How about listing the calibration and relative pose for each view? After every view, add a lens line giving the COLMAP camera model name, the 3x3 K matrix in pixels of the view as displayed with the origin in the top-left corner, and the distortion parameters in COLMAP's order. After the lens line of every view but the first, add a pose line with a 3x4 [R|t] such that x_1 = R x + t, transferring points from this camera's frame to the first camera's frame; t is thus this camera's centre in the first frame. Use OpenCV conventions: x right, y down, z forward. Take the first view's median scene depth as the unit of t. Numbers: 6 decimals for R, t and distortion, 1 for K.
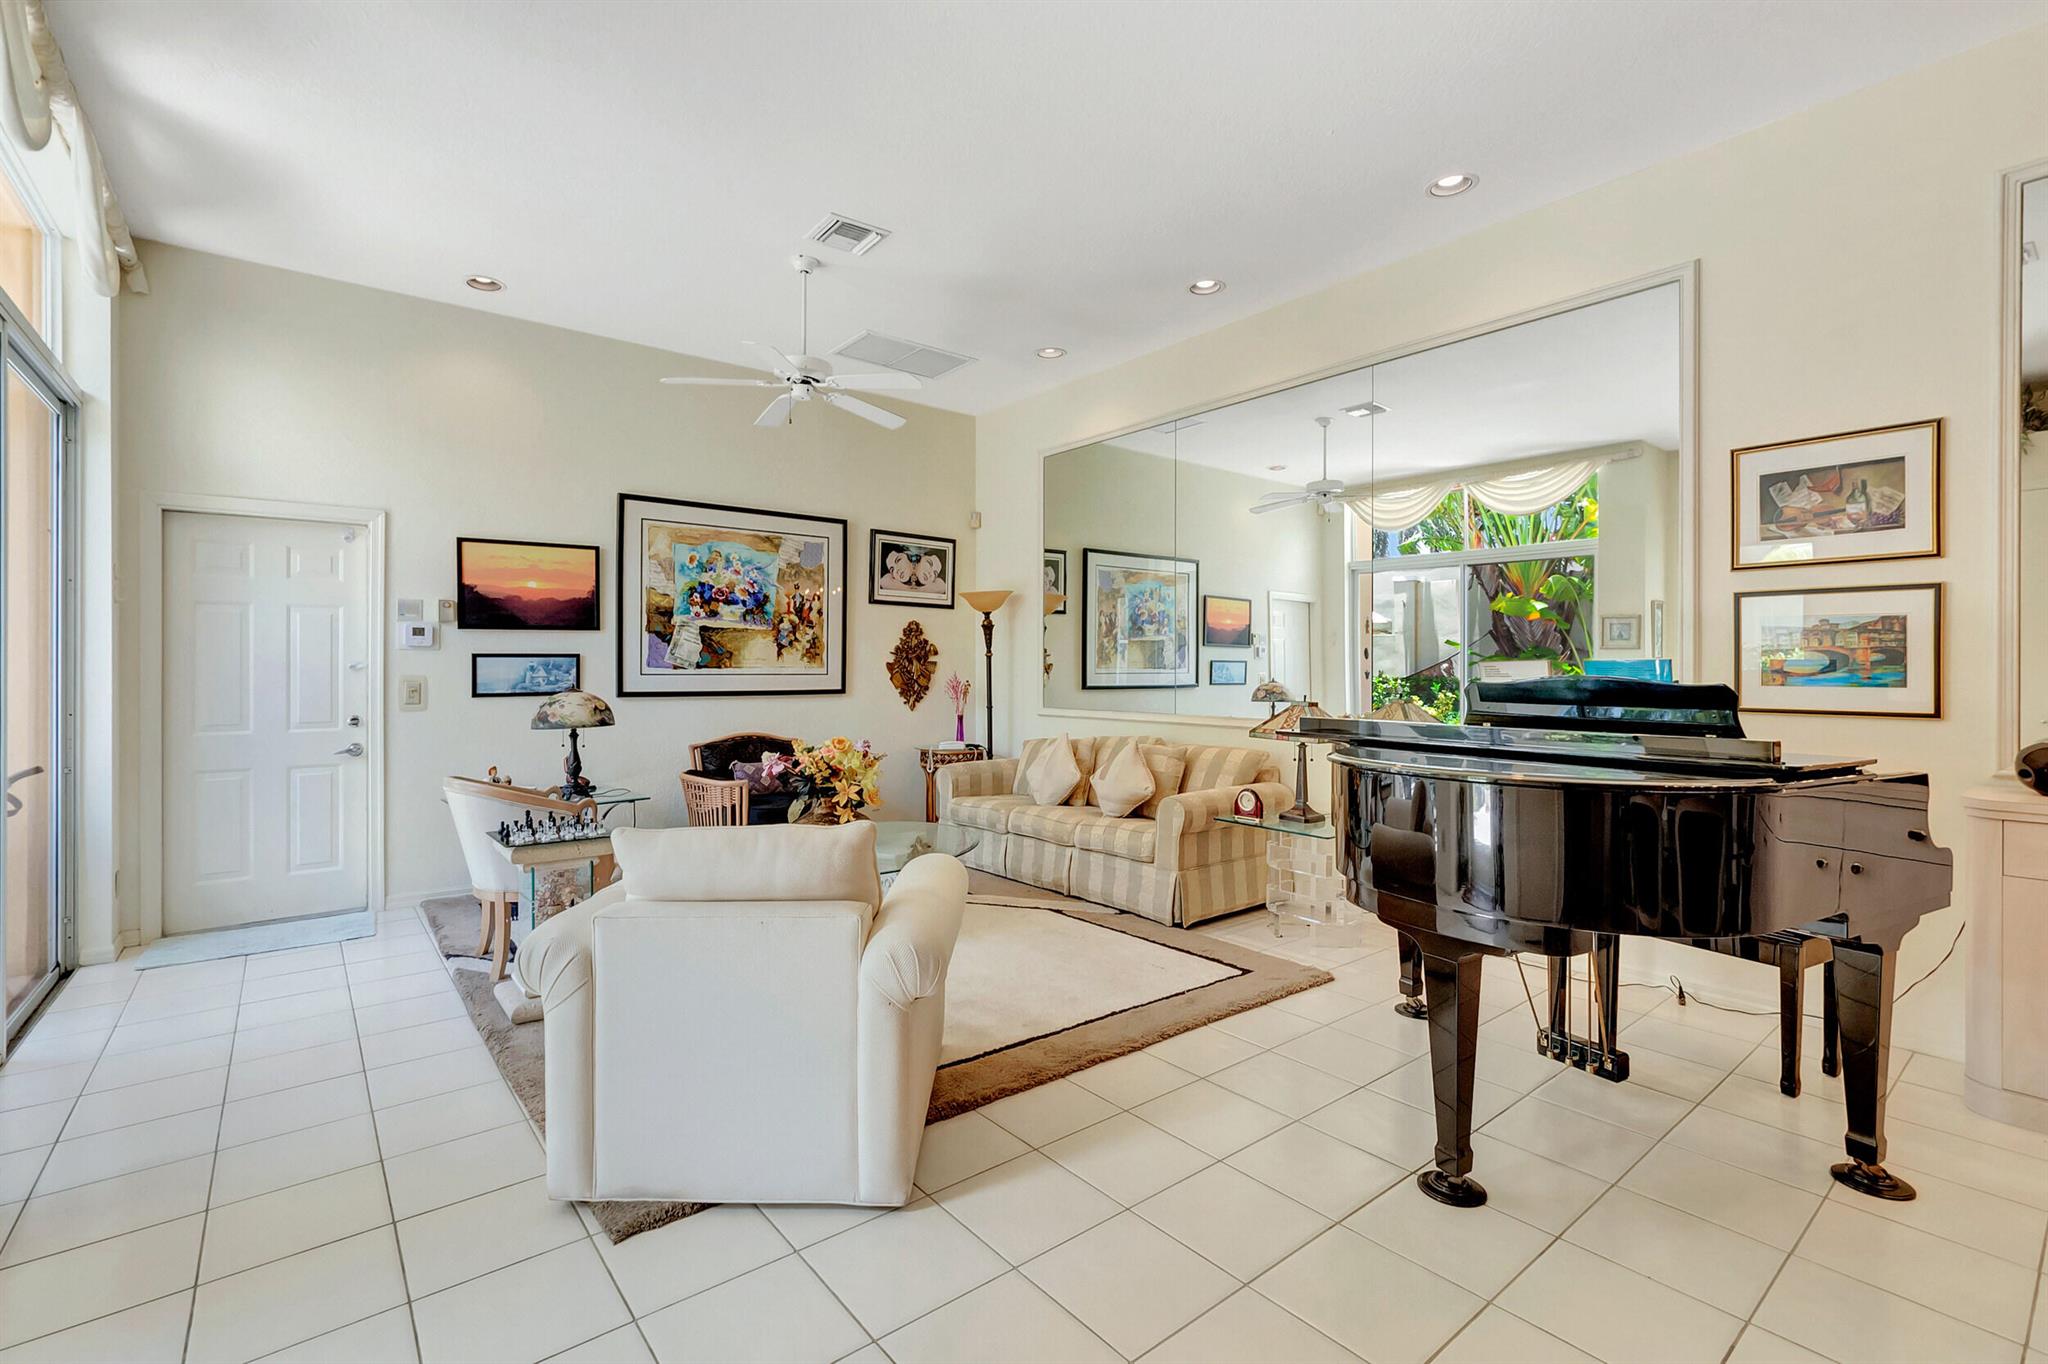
lens RADIAL K [[919.0, 0, 1022.0], [0, 919.0, 674.4], [0, 0, 1]] dist [0.001605, -0.000937]
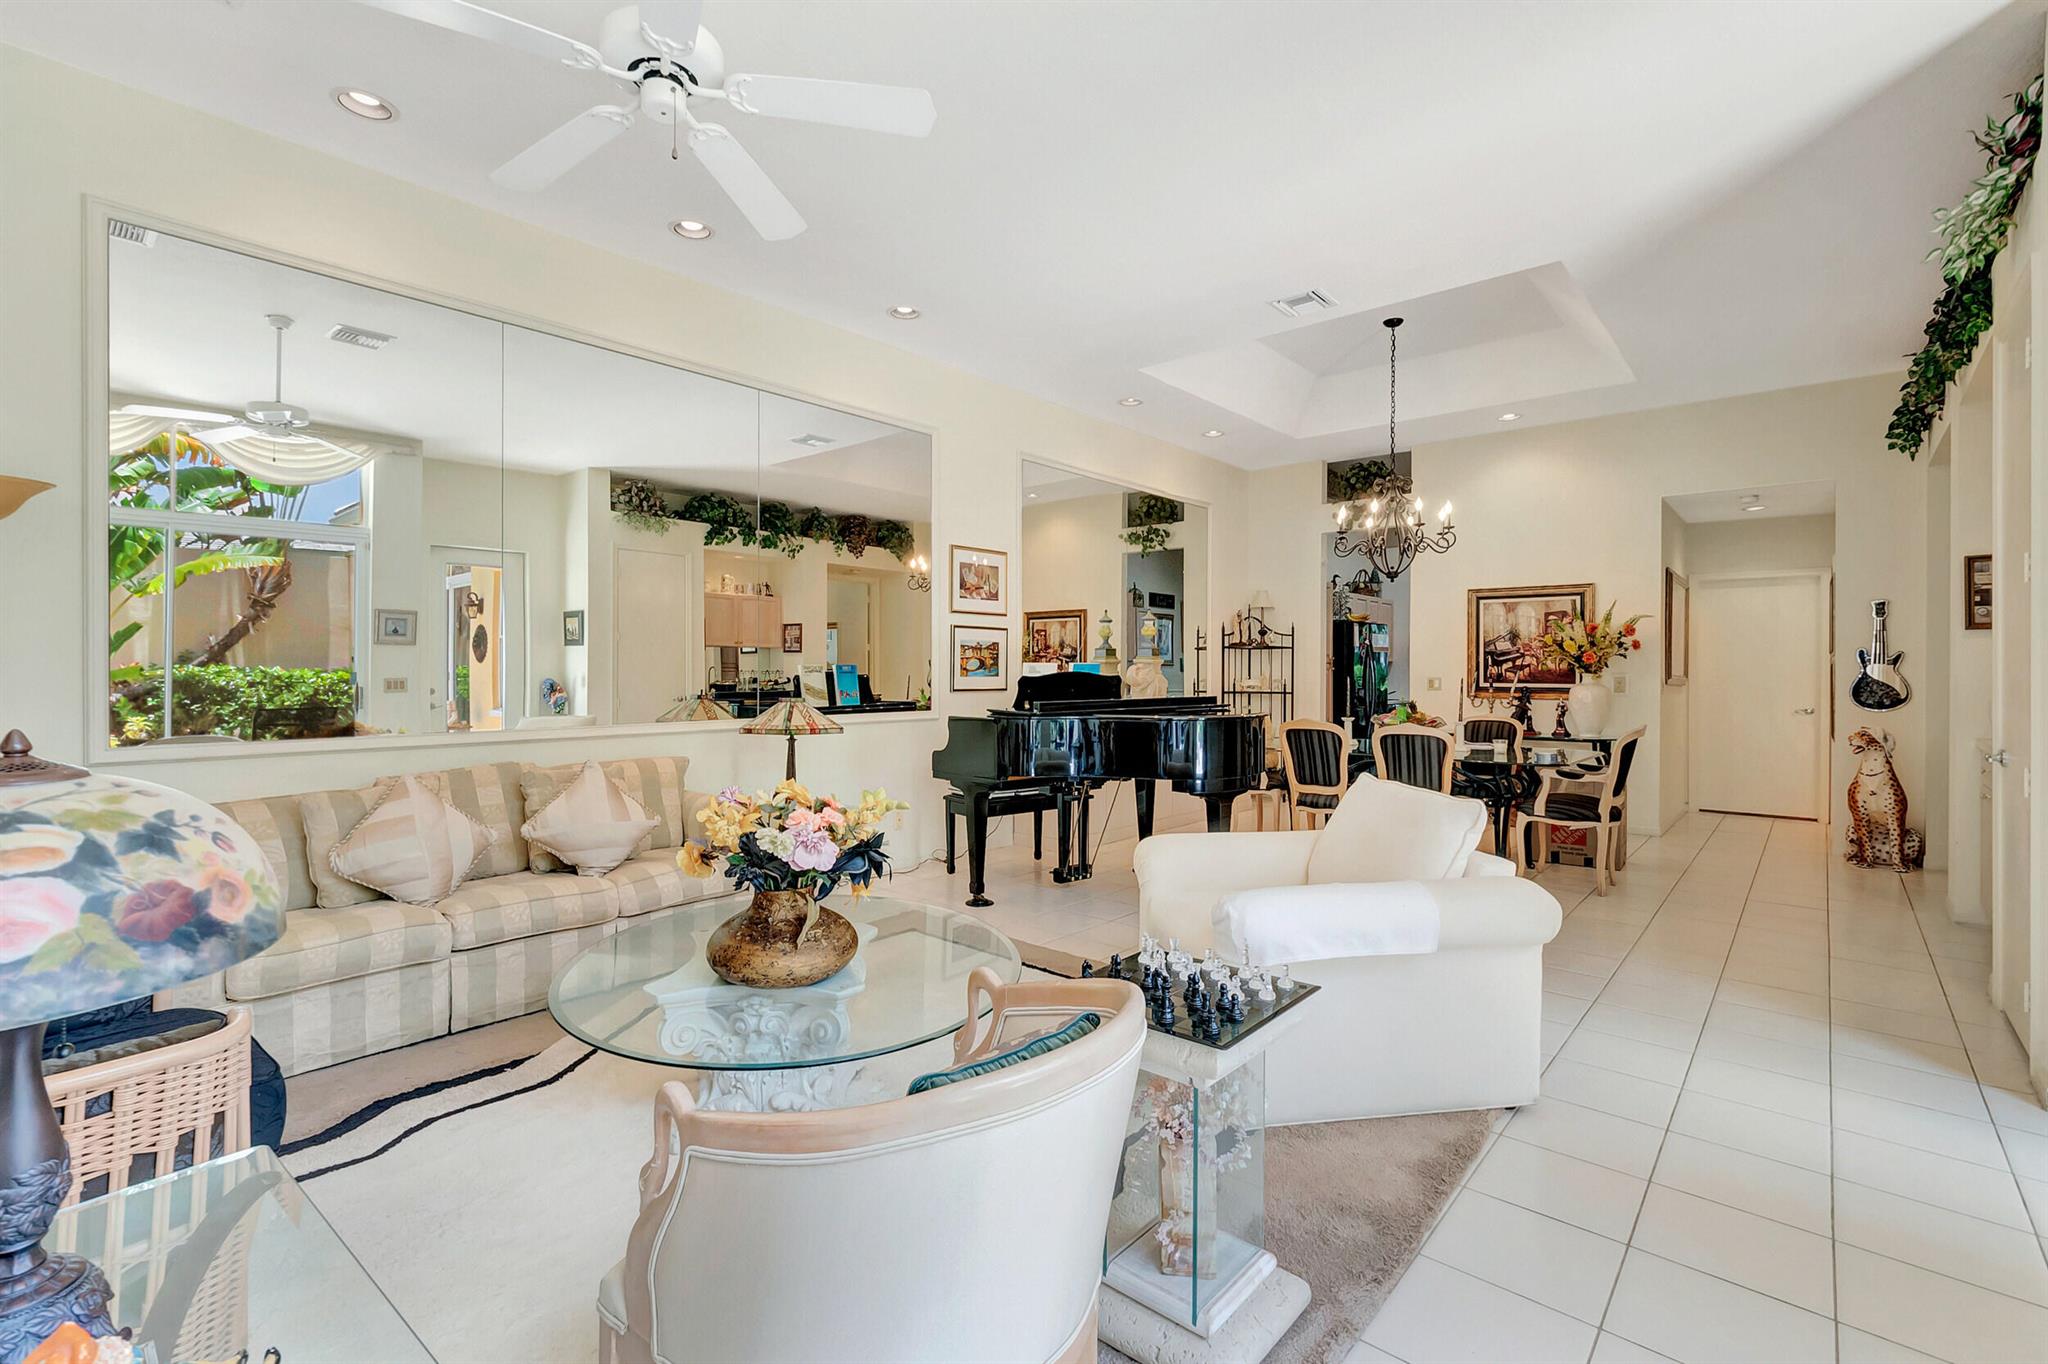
lens RADIAL K [[919.0, 0, 1021.6], [0, 919.0, 676.8], [0, 0, 1]] dist [0.001605, -0.000937]
pose [[-0.166966, -0.009055, 0.985921, -1.109878], [0.001466, 0.999954, 0.009432, -0.003604], [-0.985962, 0.003020, -0.166945, 1.263418]]
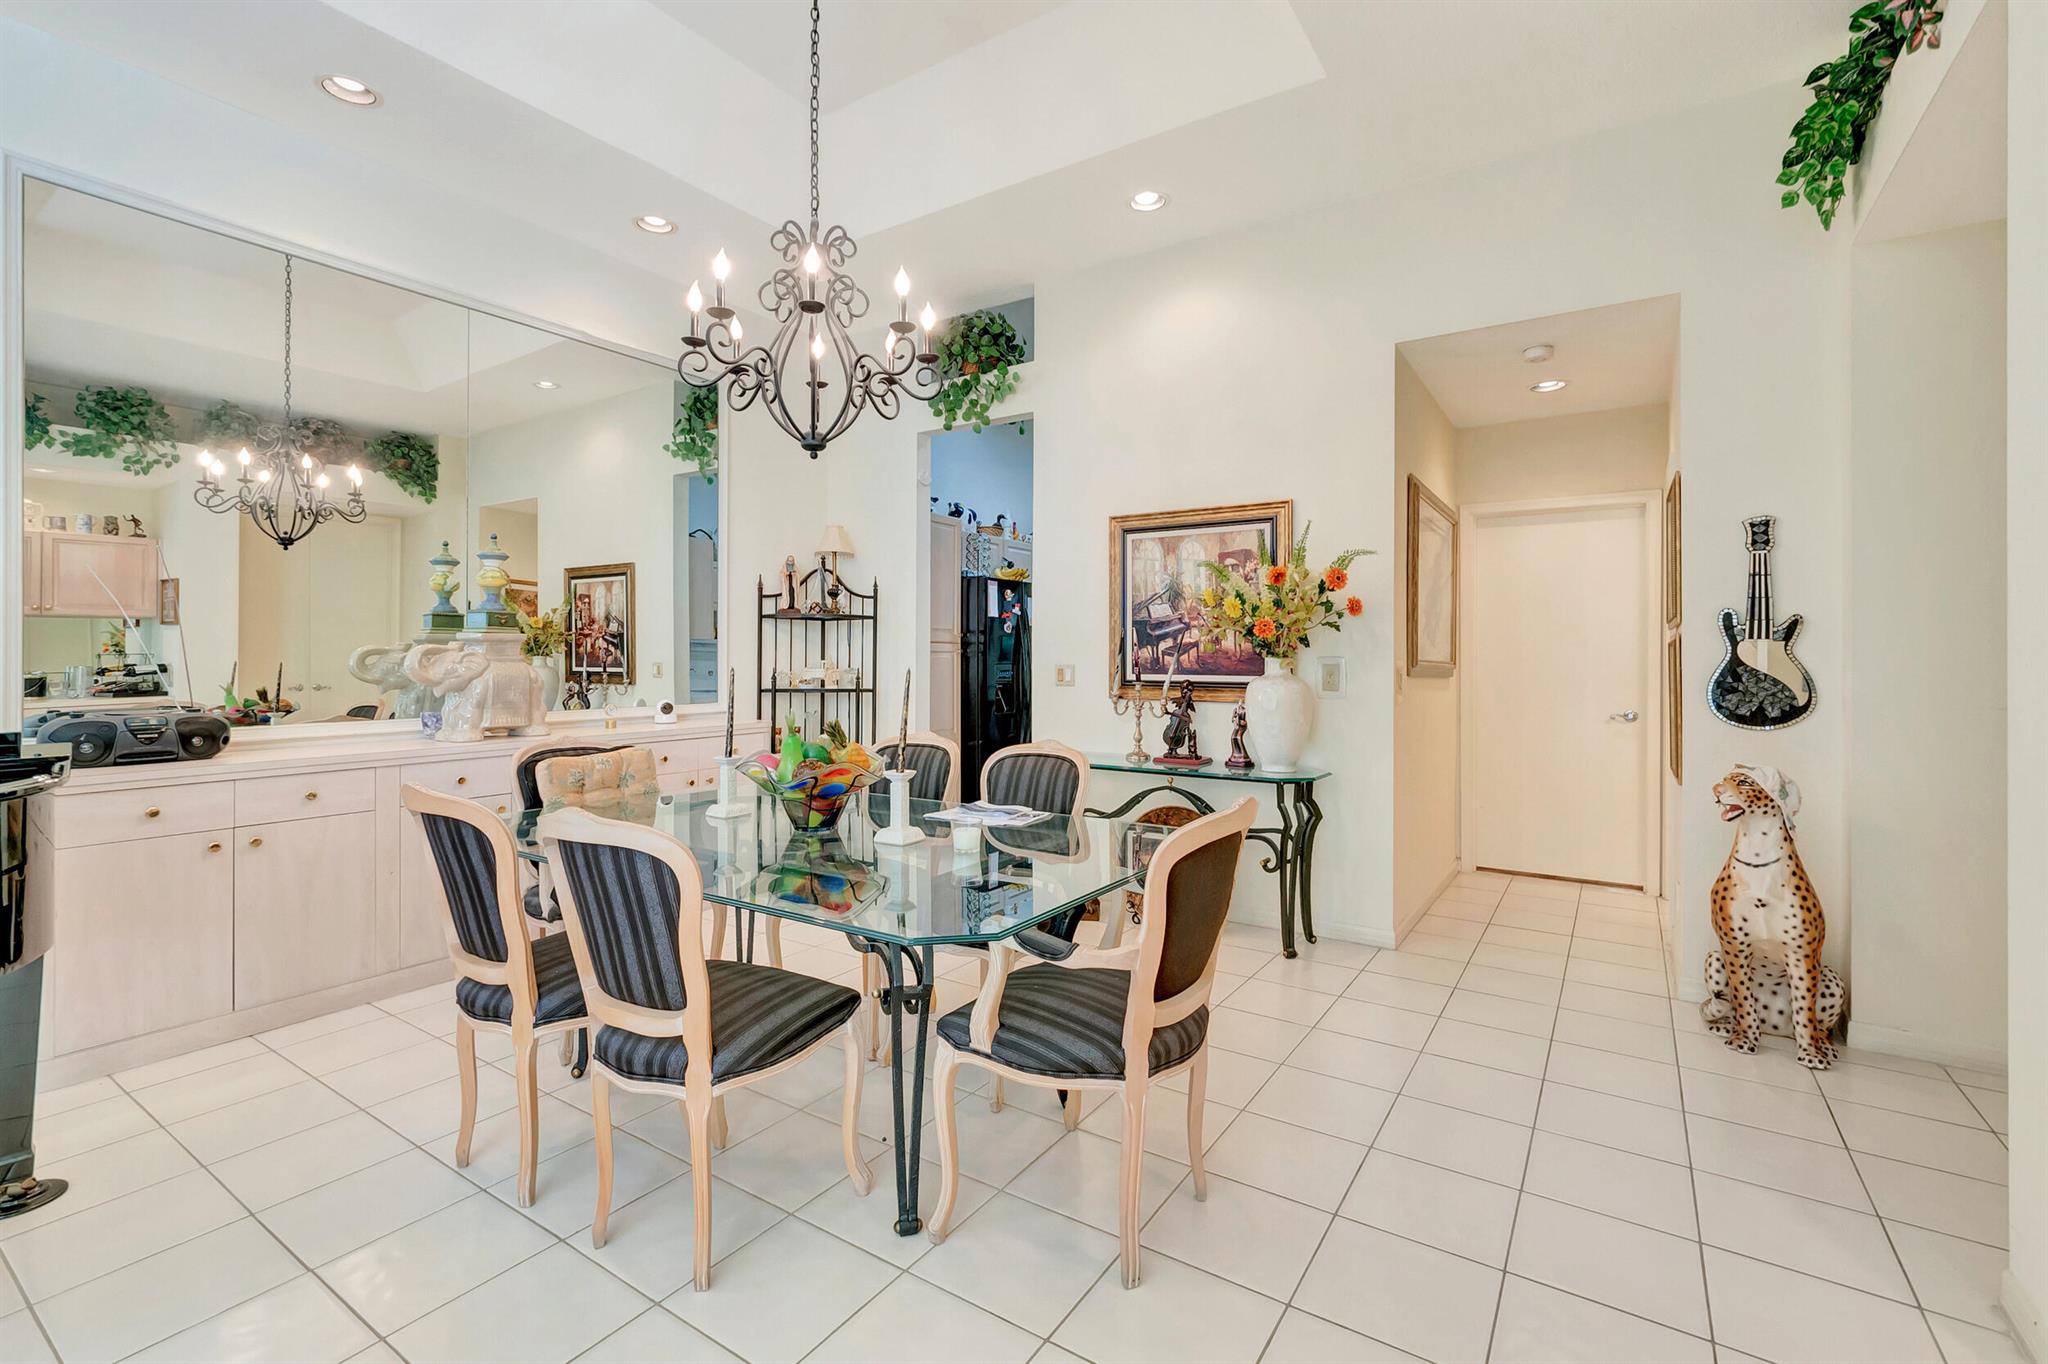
lens RADIAL K [[919.0, 0, 1020.2], [0, 919.0, 661.1], [0, 0, 1]] dist [0.001605, -0.000937]
pose [[-0.297625, -0.006196, 0.954663, -0.643927], [0.002239, 0.999972, 0.007188, 0.001456], [-0.954680, 0.004276, -0.297603, 0.721879]]
